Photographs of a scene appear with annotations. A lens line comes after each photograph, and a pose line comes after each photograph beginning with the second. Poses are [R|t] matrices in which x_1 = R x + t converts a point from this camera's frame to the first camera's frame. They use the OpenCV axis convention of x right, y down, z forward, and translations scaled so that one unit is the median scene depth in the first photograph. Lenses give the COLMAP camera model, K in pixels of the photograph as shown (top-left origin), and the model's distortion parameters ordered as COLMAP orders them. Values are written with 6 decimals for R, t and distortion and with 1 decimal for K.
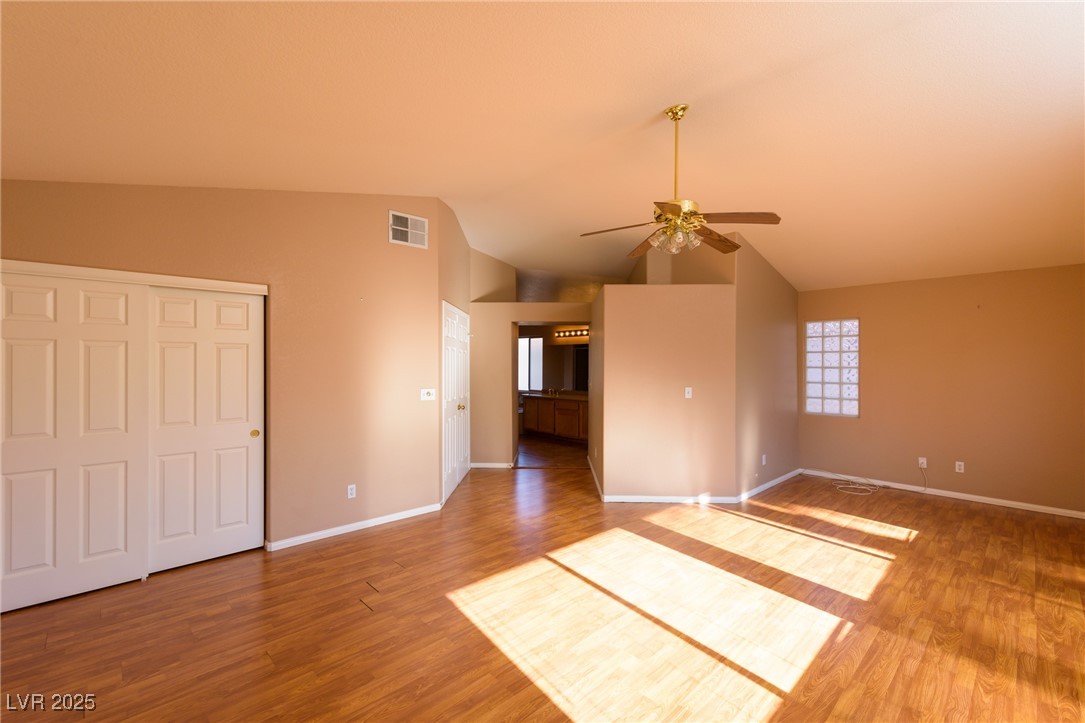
lens RADIAL K [[468.0, 0, 544.3], [0, 468.0, 364.0], [0, 0, 1]] dist [0.001406, -0.000171]
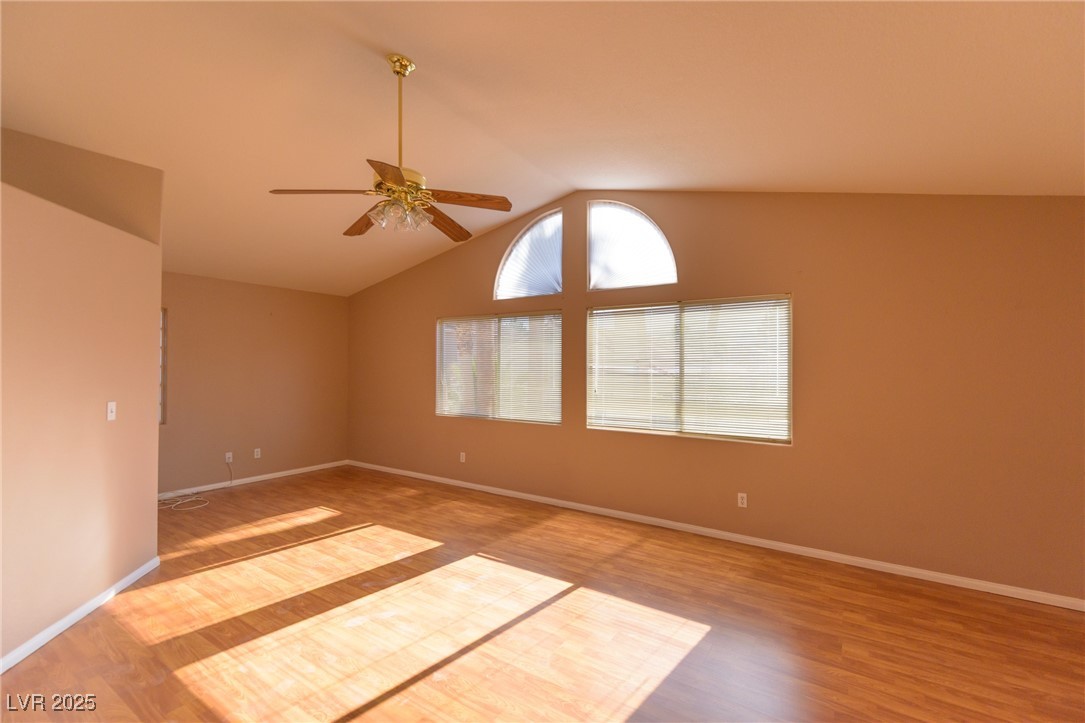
lens RADIAL K [[468.0, 0, 544.4], [0, 468.0, 360.4], [0, 0, 1]] dist [0.001406, -0.000171]
pose [[-0.222562, 0.003666, 0.974912, -0.566344], [-0.001313, 0.999991, -0.004060, -0.000509], [-0.974918, -0.002183, -0.222555, 0.888383]]
